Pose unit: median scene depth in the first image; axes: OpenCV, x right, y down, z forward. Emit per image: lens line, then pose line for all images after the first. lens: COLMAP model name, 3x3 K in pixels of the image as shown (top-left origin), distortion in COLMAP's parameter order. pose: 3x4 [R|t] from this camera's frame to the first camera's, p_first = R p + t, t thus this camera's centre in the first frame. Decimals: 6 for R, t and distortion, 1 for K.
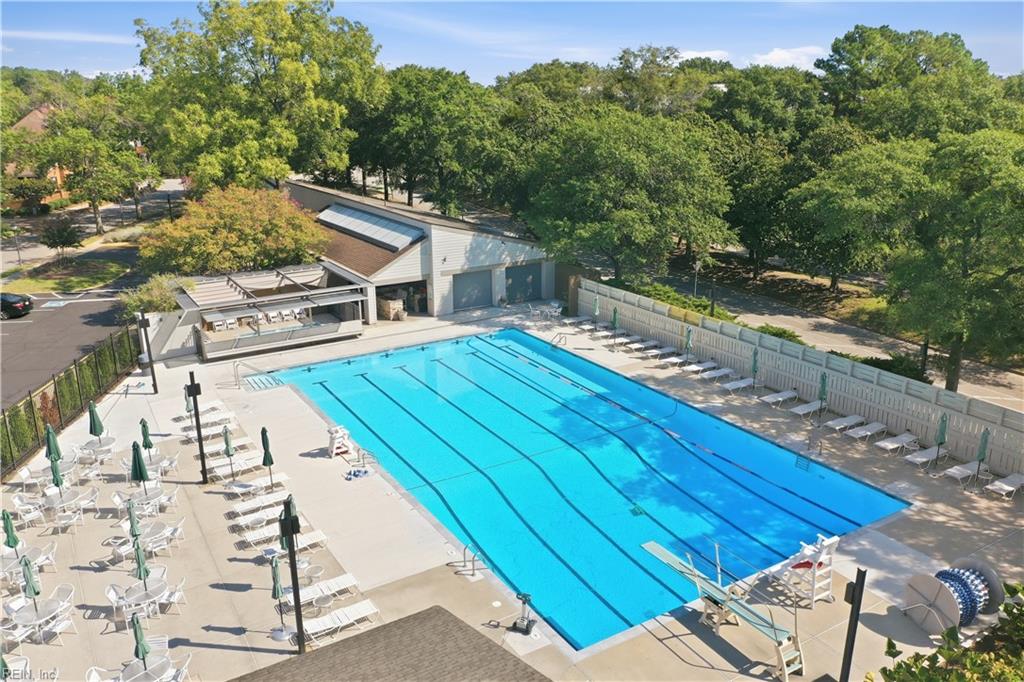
lens RADIAL K [[804.1, 0, 508.7], [0, 804.1, 337.9], [0, 0, 1]] dist [-0.007993, -0.014143]
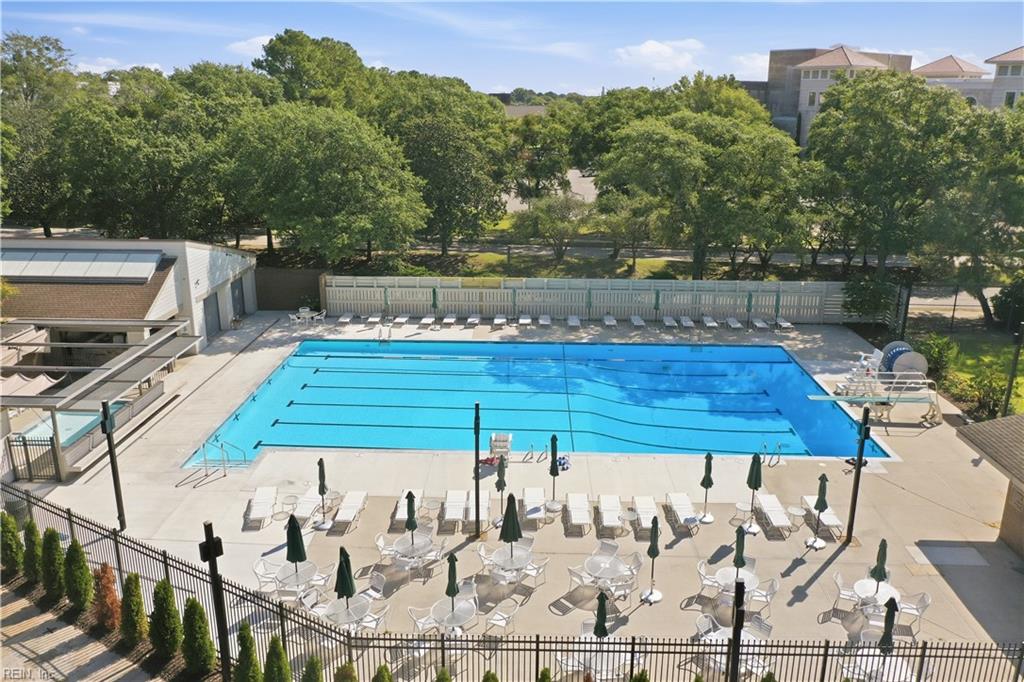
lens RADIAL K [[804.1, 0, 508.1], [0, 804.1, 344.0], [0, 0, 1]] dist [-0.007993, -0.014143]
pose [[0.555411, -0.234148, 0.797931, -0.655296], [0.237059, 0.964307, 0.117962, -0.066907], [-0.797071, 0.123639, 0.591093, 0.309661]]
